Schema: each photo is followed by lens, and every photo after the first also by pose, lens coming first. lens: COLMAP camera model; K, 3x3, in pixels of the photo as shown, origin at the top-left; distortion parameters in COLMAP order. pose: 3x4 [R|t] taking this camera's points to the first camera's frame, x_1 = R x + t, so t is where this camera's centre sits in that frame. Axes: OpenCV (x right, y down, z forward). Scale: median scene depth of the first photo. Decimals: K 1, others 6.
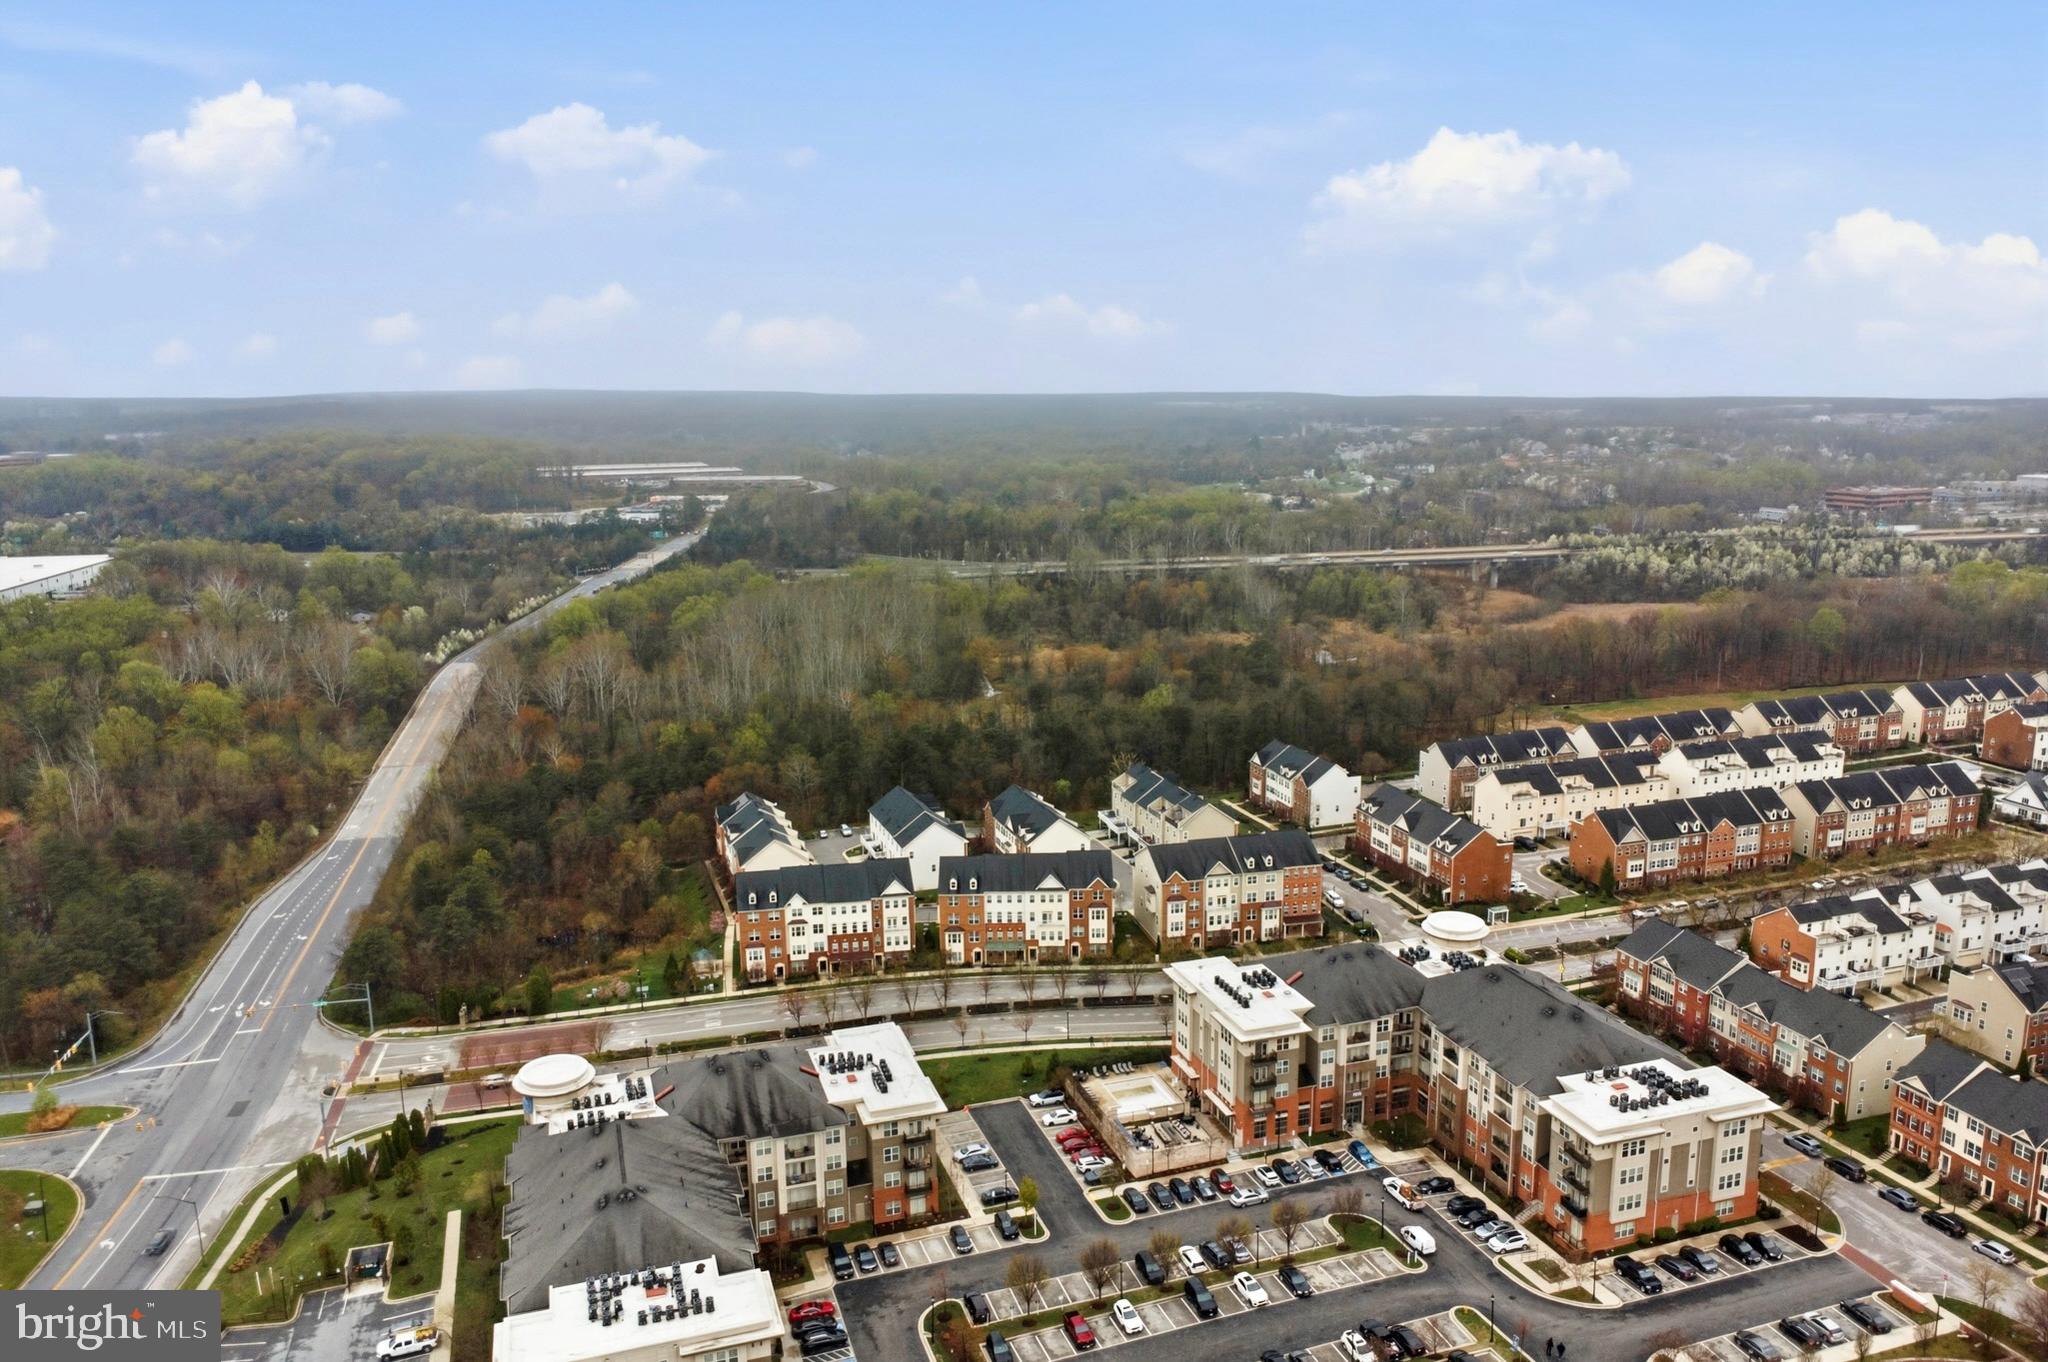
lens RADIAL K [[1481.7, 0, 1029.6], [0, 1481.7, 683.4], [0, 0, 1]] dist [0.015057, -0.000782]
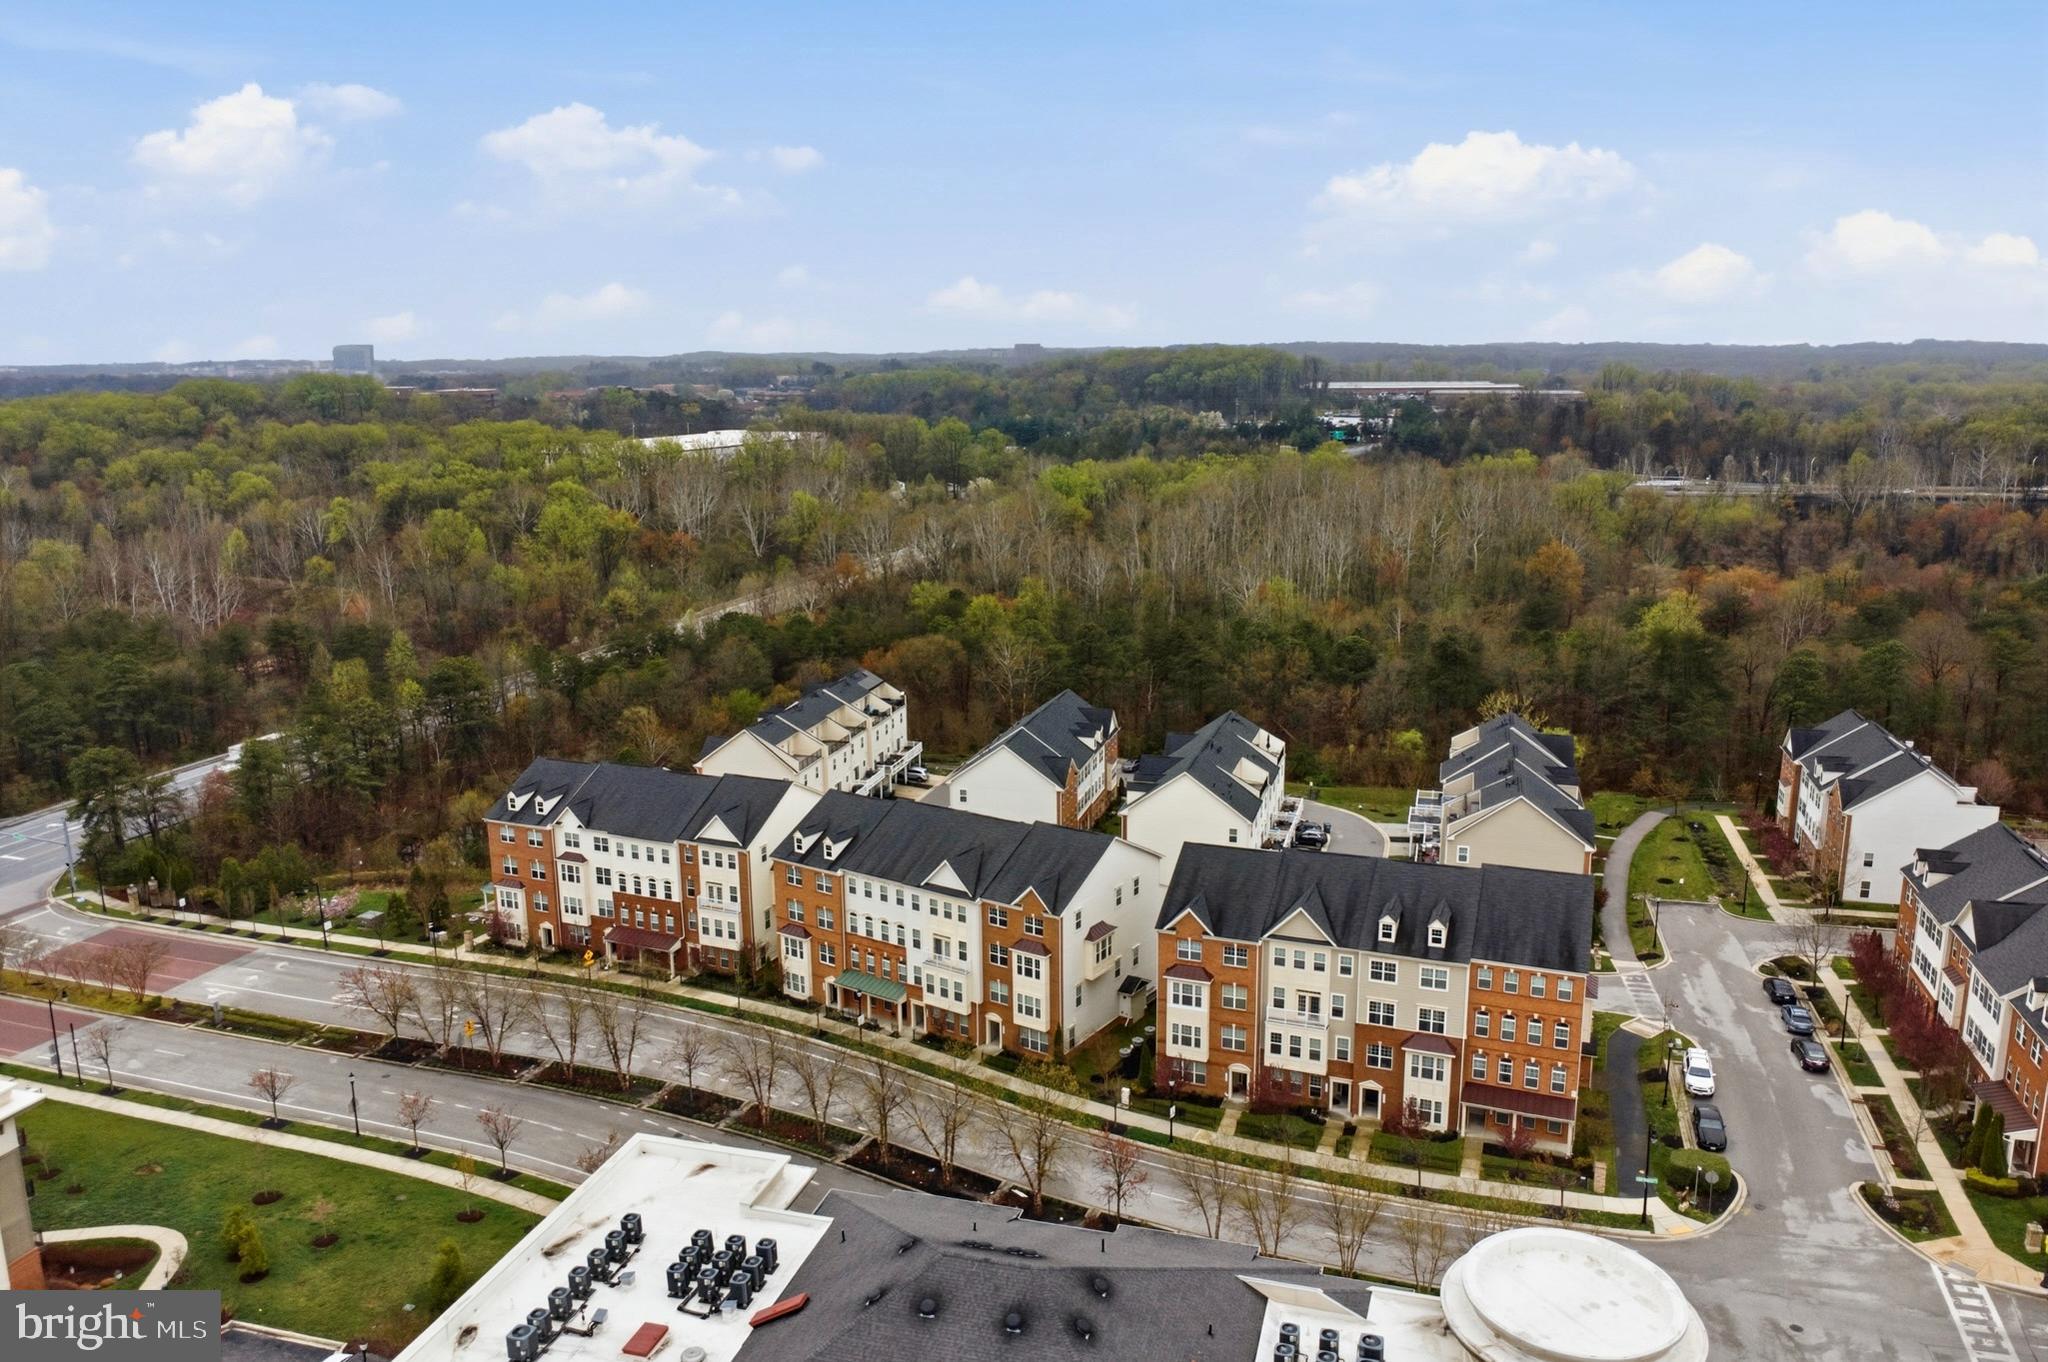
lens RADIAL K [[1481.7, 0, 1023.9], [0, 1481.7, 679.8], [0, 0, 1]] dist [0.015057, -0.000782]
pose [[0.823820, 0.122554, -0.553445, 0.286972], [-0.111516, 0.992308, 0.053740, 0.043588], [0.555774, 0.017446, 0.831150, 0.615510]]
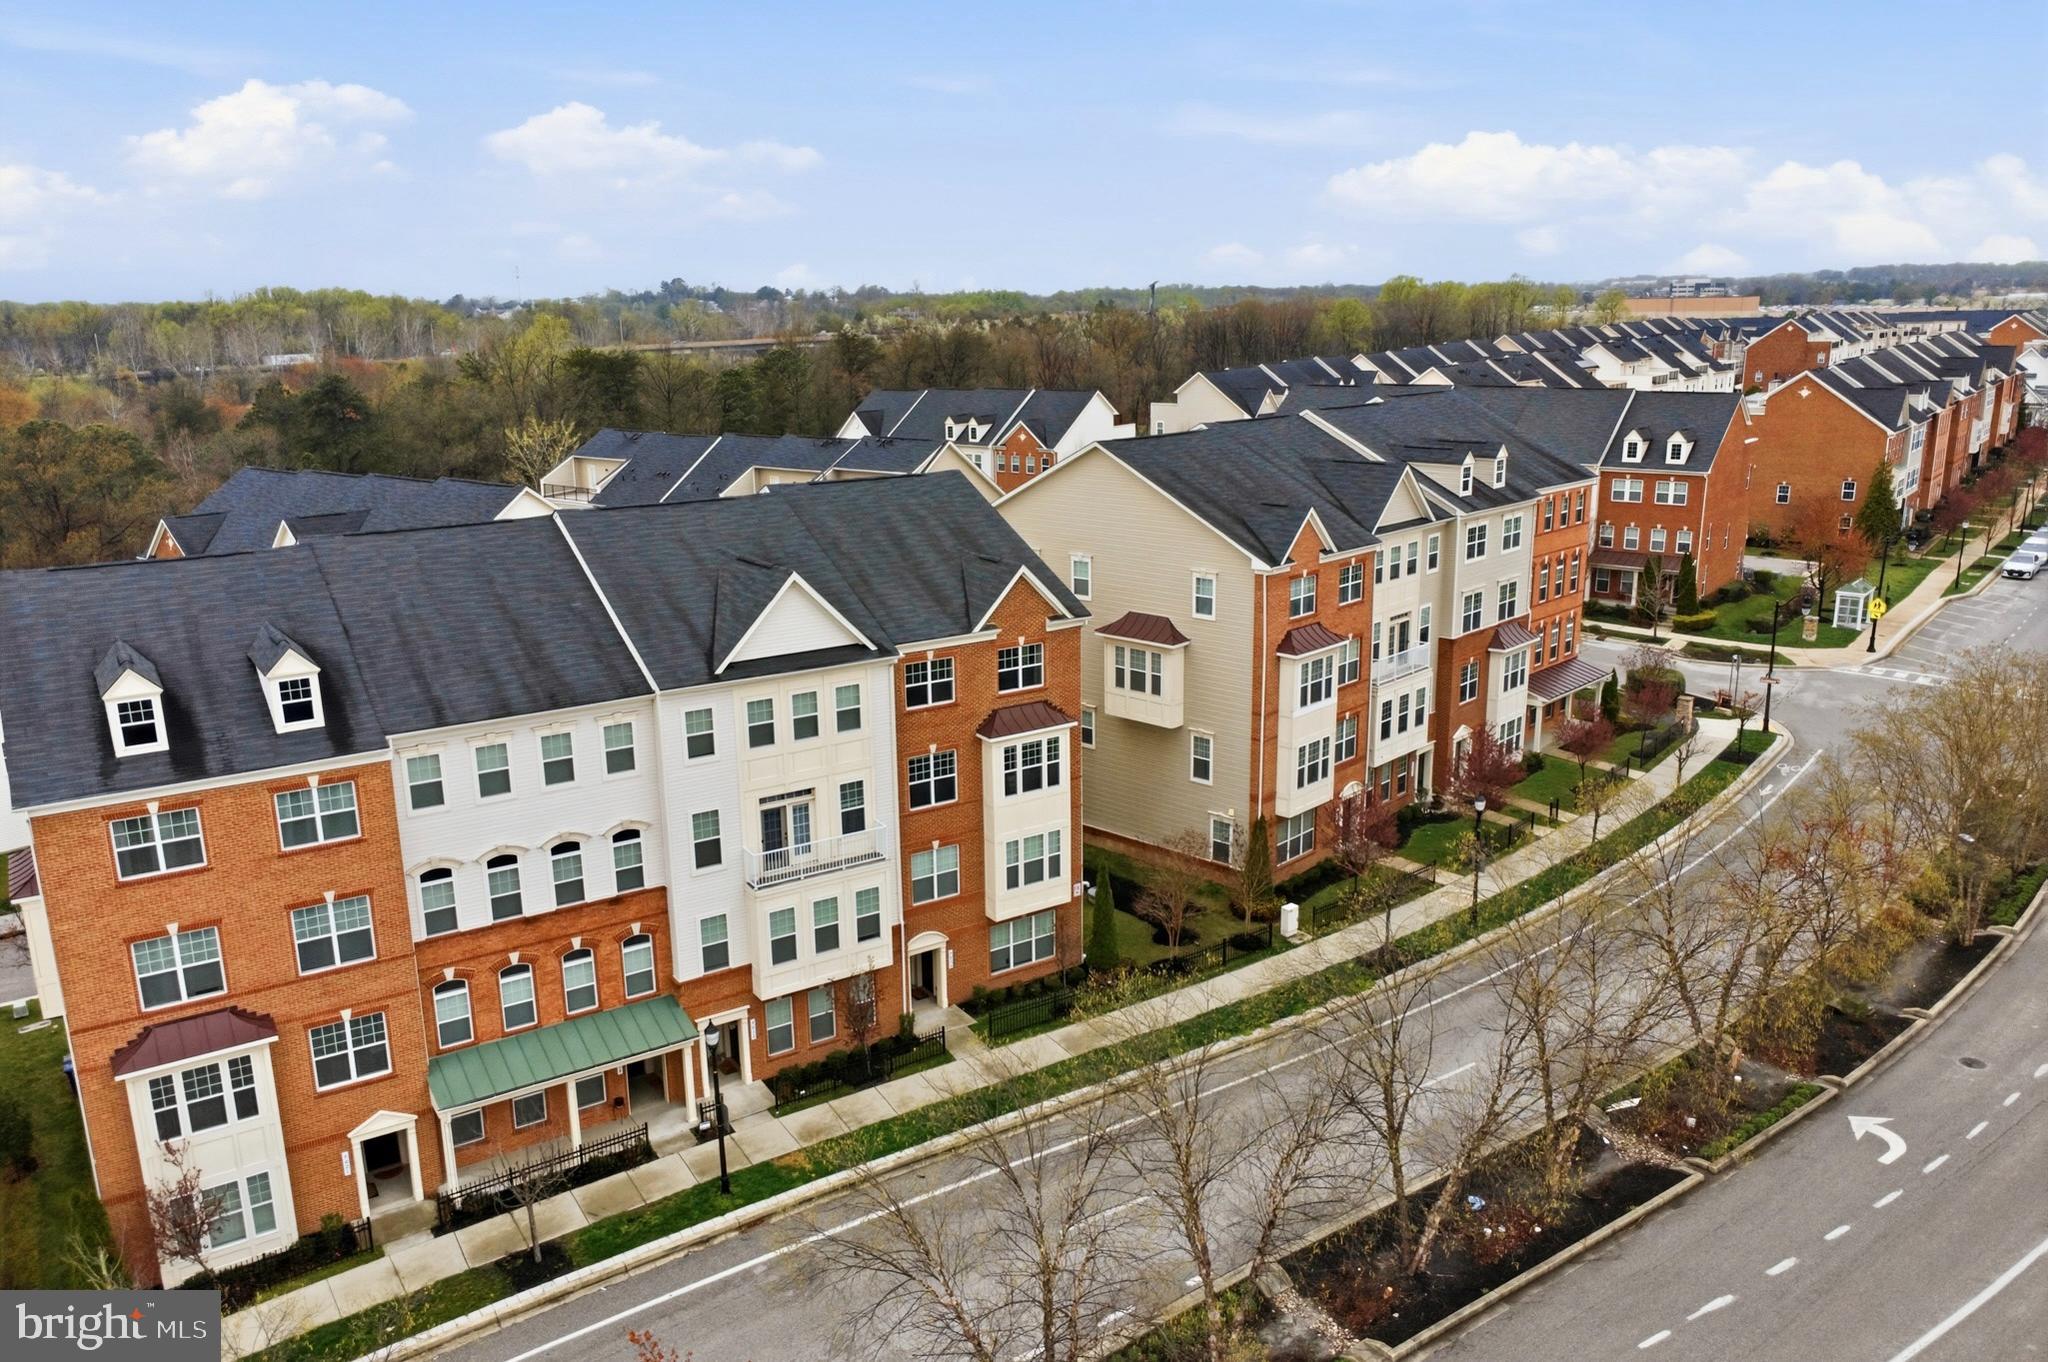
lens RADIAL K [[1481.7, 0, 1019.9], [0, 1481.7, 684.0], [0, 0, 1]] dist [0.015057, -0.000782]
pose [[0.834843, -0.134174, 0.533887, -0.056093], [0.119729, 0.990881, 0.061804, 0.133418], [-0.537311, 0.012325, 0.843294, 0.836737]]
